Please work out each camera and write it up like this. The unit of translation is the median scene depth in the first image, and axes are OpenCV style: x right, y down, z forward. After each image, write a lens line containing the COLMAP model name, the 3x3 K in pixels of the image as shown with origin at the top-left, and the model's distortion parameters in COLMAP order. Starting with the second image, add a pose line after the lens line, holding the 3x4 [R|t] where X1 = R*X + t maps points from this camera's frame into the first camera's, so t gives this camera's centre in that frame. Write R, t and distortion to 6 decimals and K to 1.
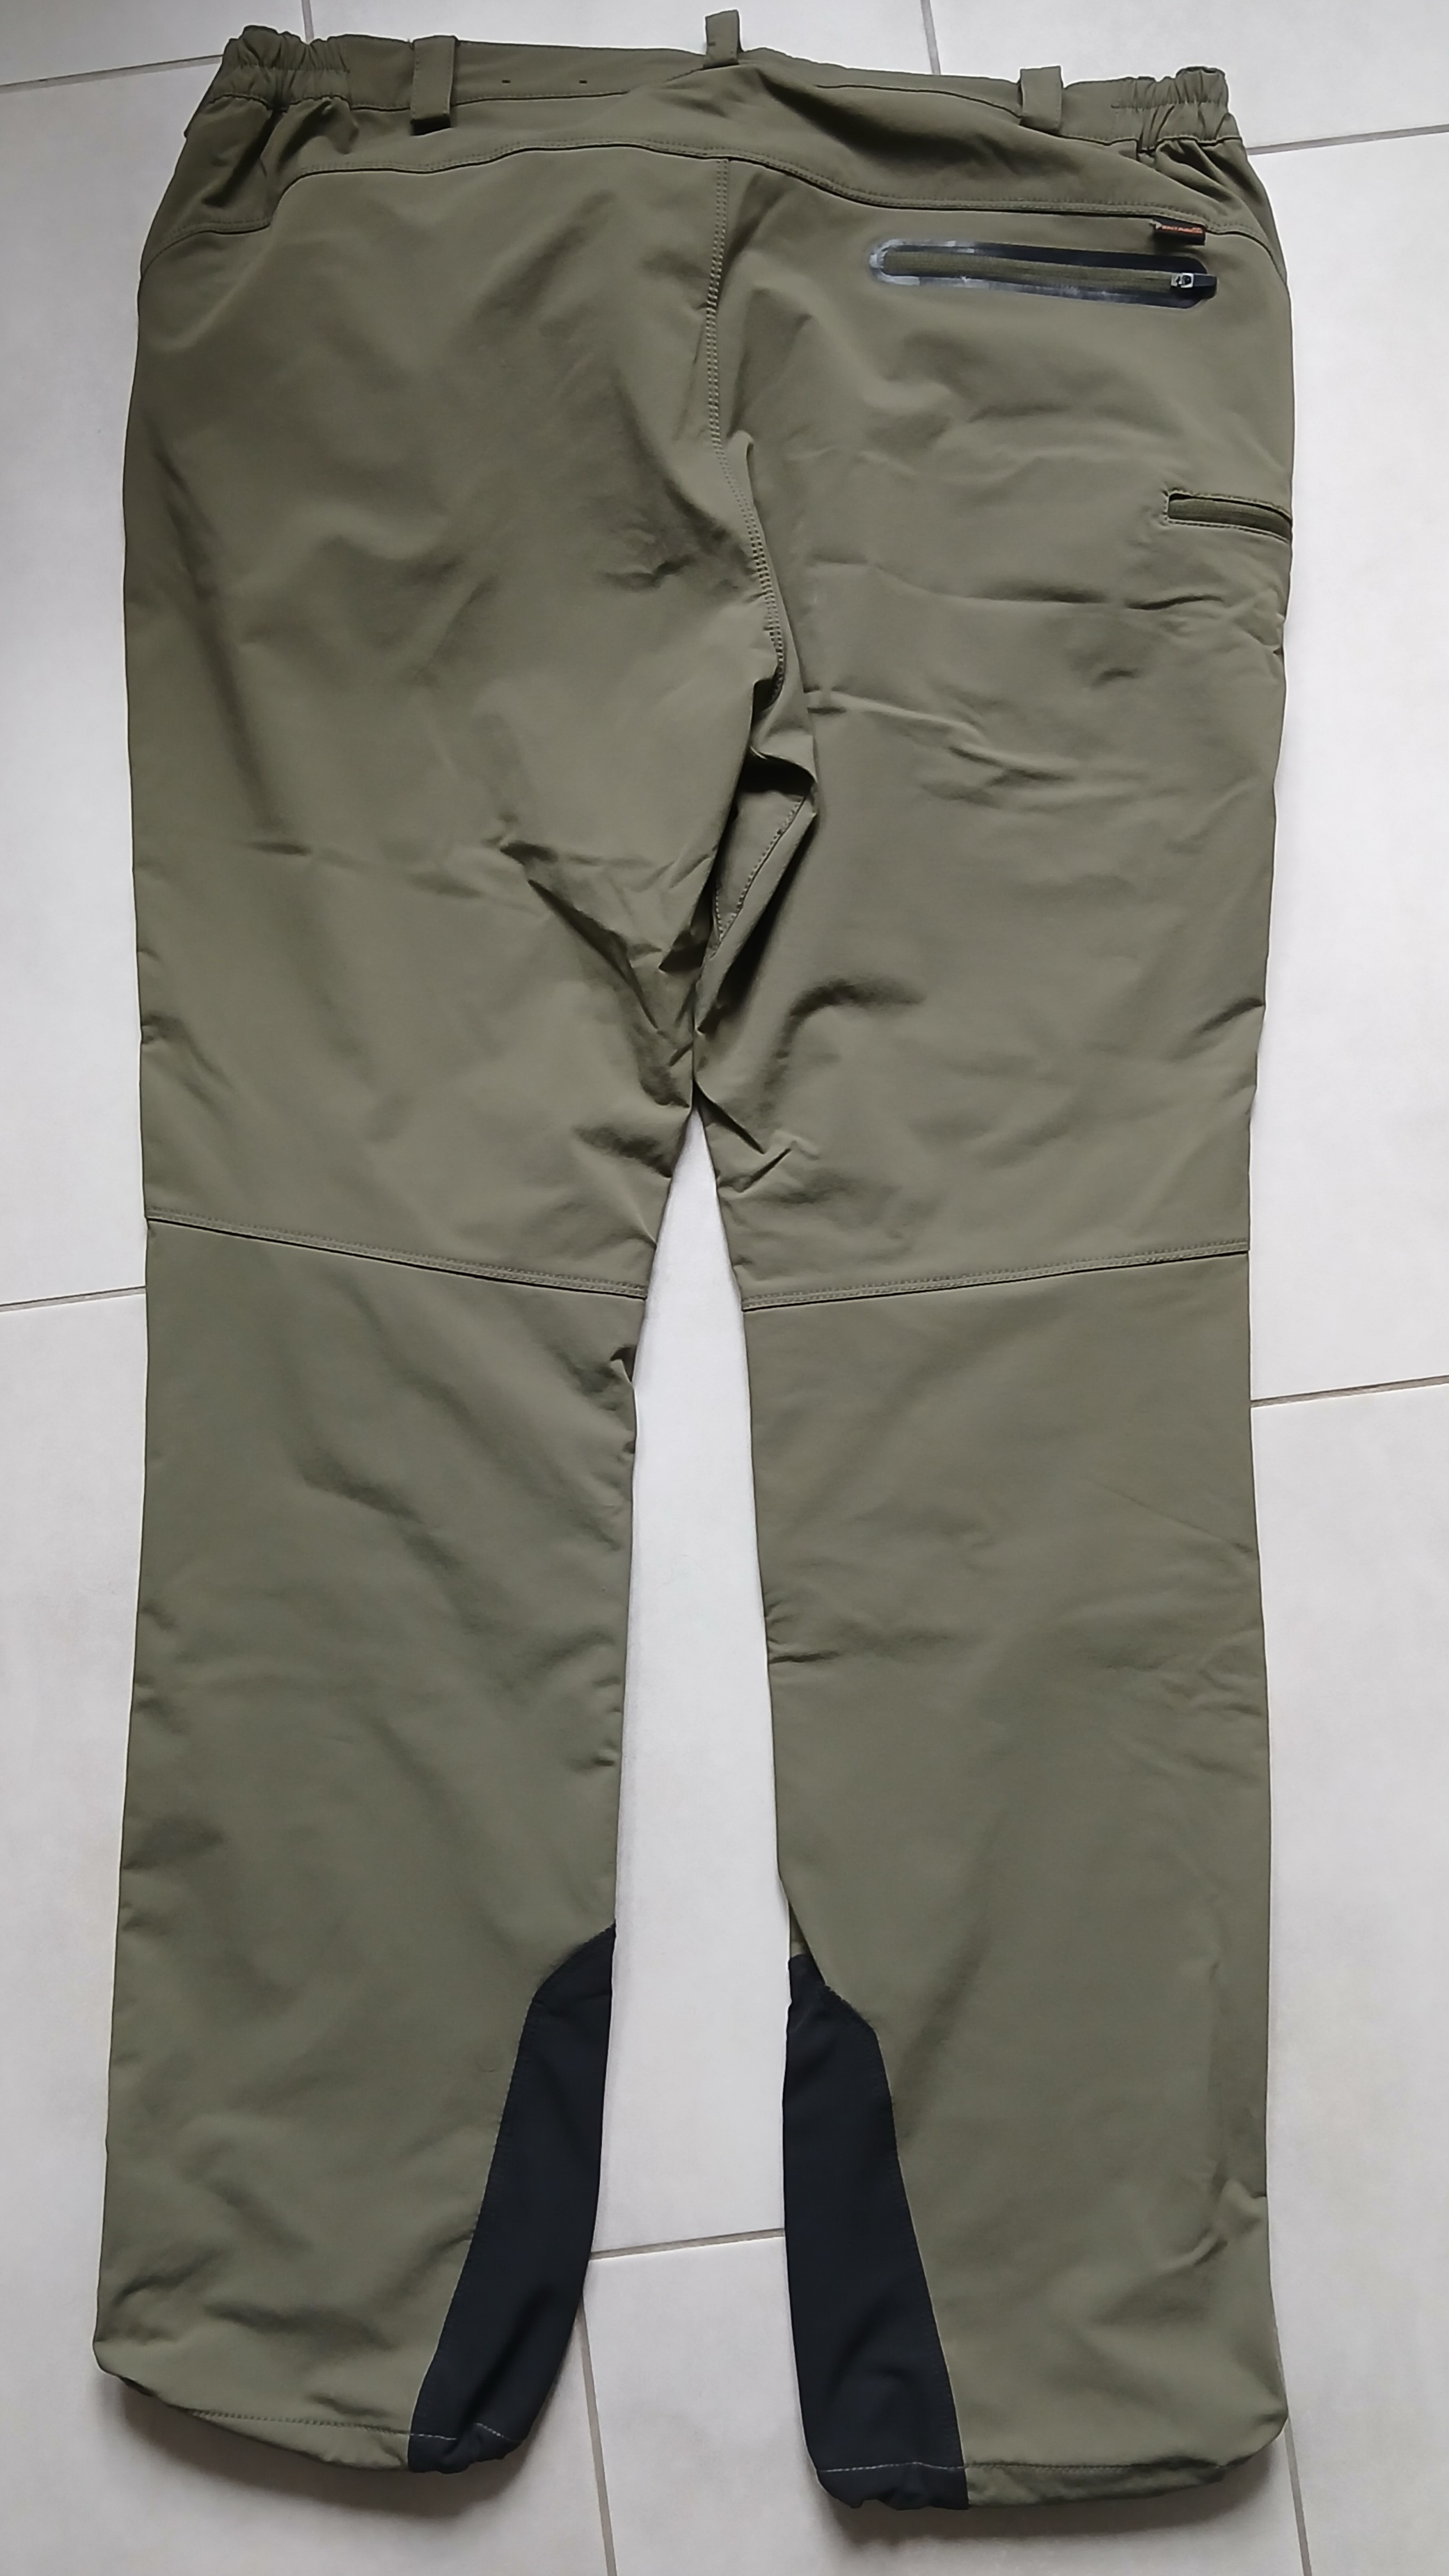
lens RADIAL K [[2089.7, 0, 724.5], [0, 2089.7, 1288.0], [0, 0, 1]] dist [0.002652, -0.054857]
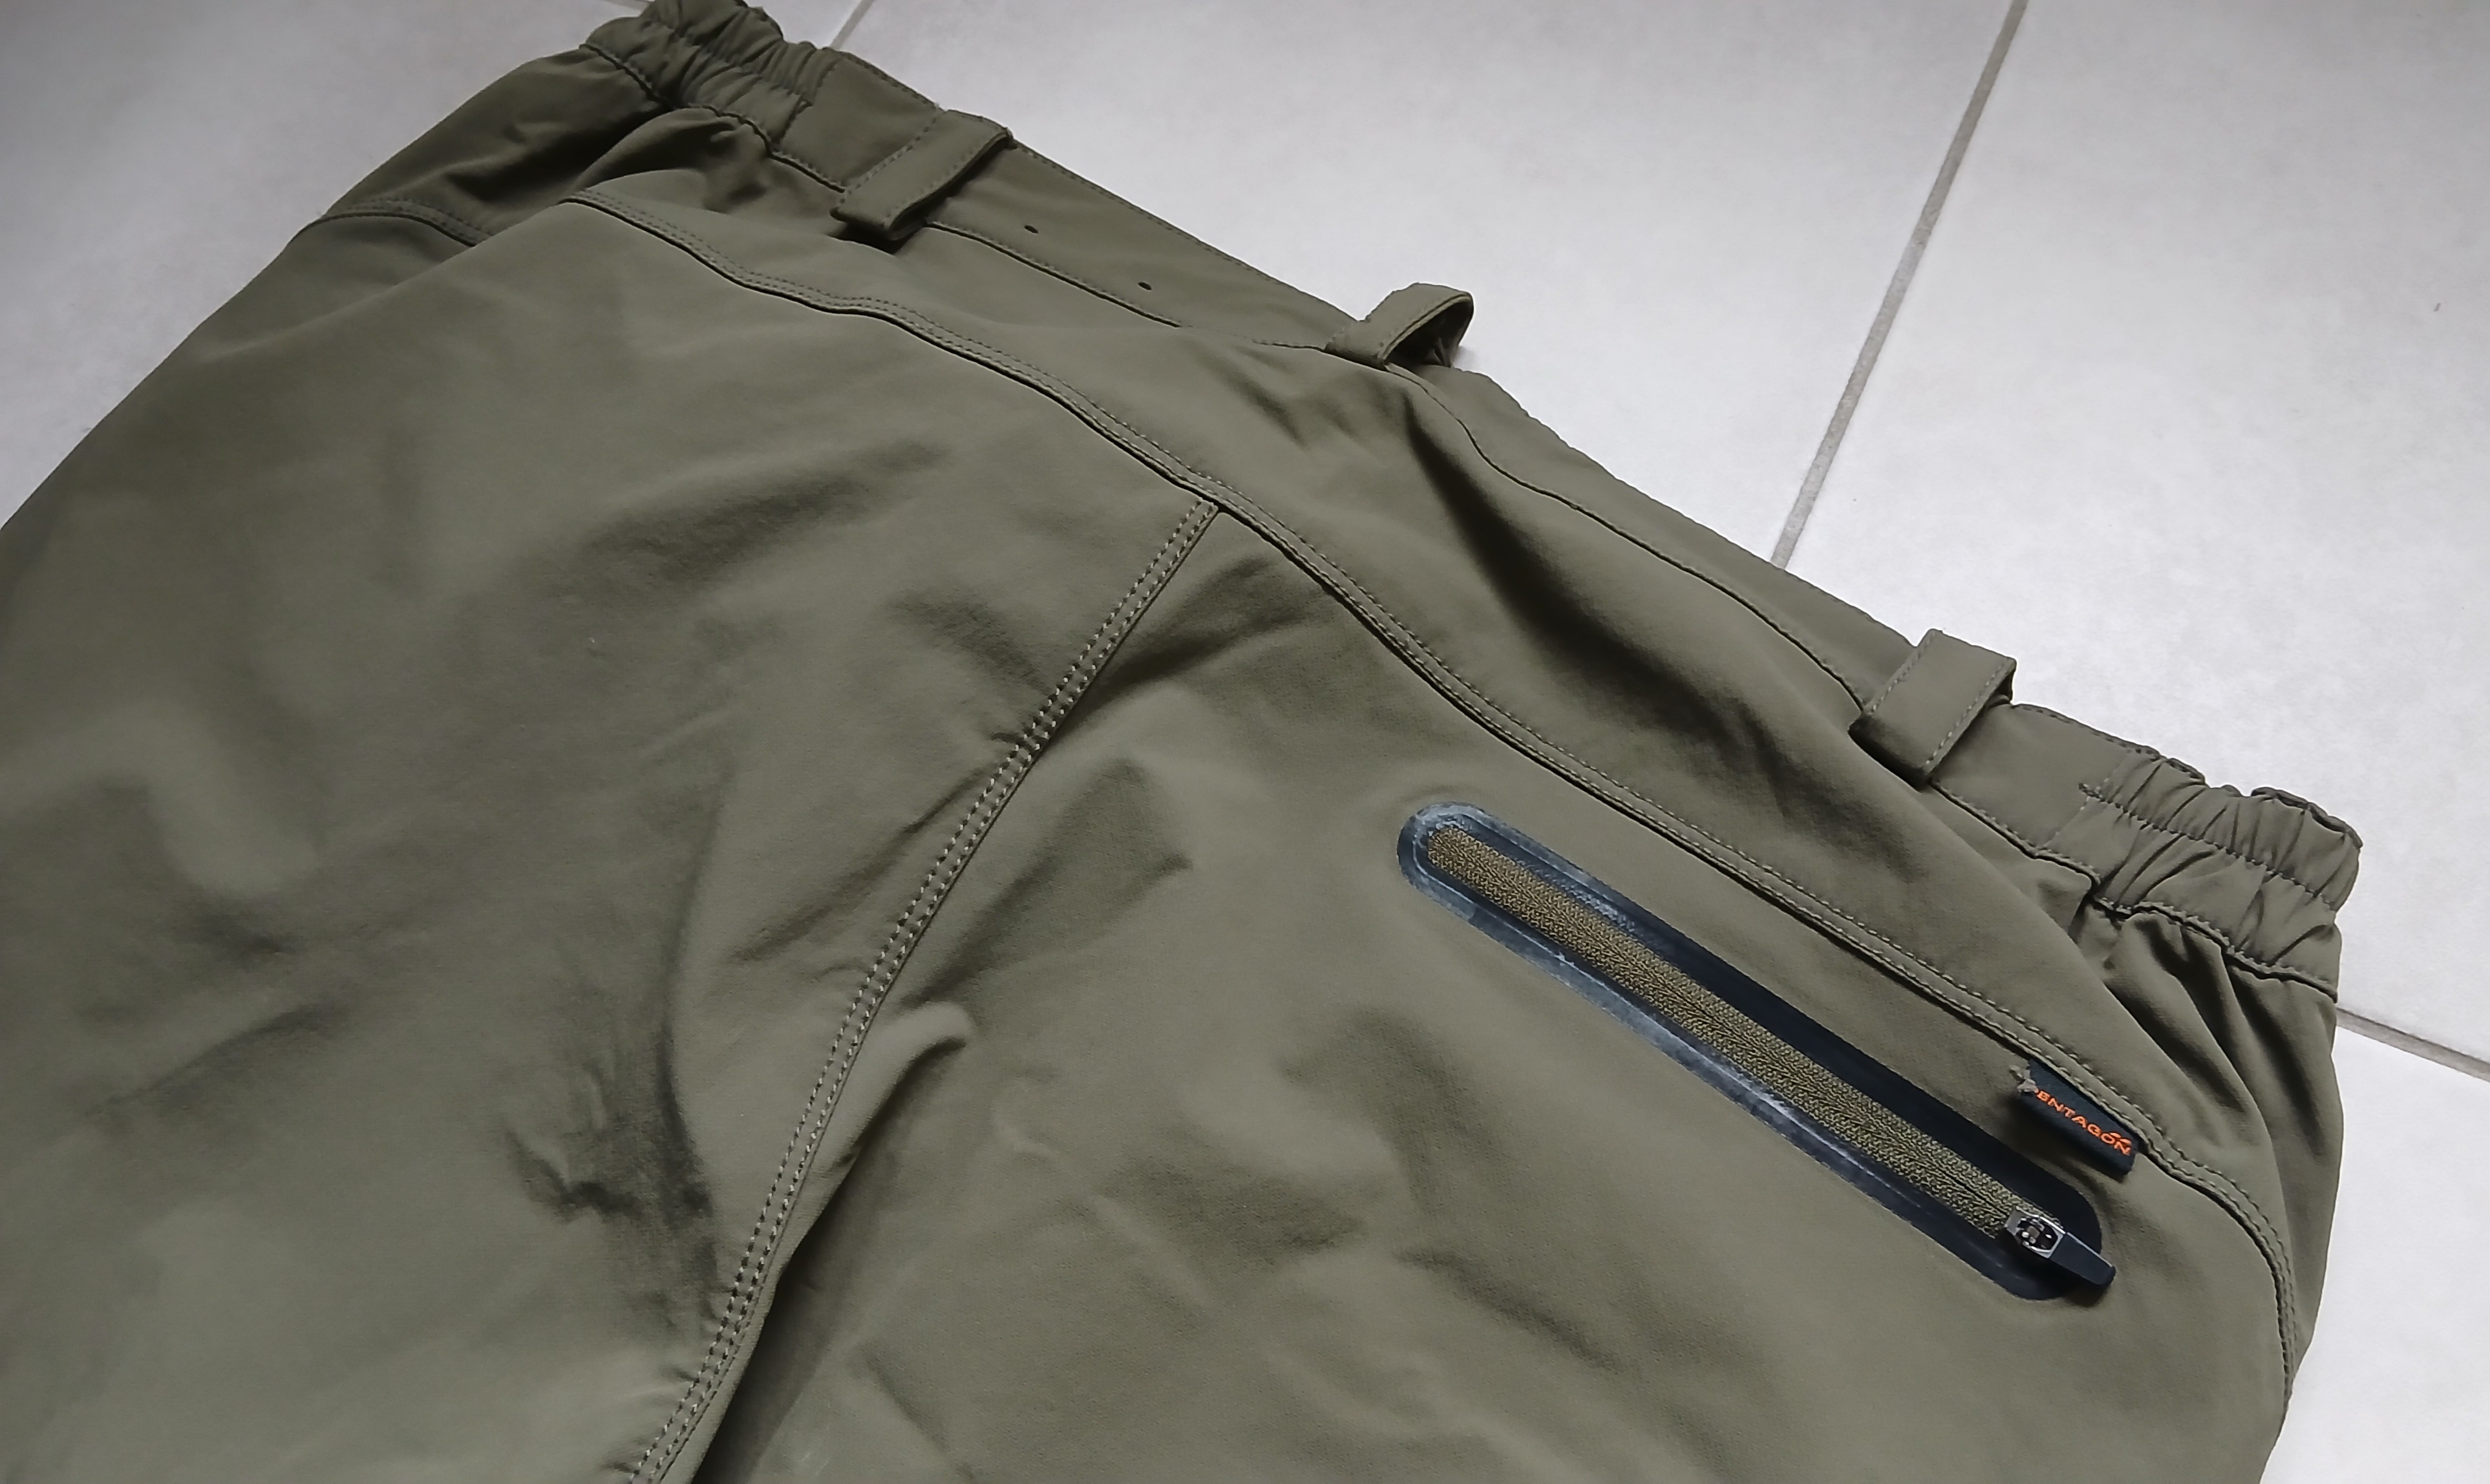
lens RADIAL K [[2233.1, 0, 1245.0], [0, 2233.1, 742.0], [0, 0, 1]] dist [0.095861, -0.307335]
pose [[0.841950, 0.449976, -0.297727, 0.178467], [-0.527578, 0.802198, -0.279535, -0.358553], [0.113052, 0.392429, 0.912808, 0.556058]]
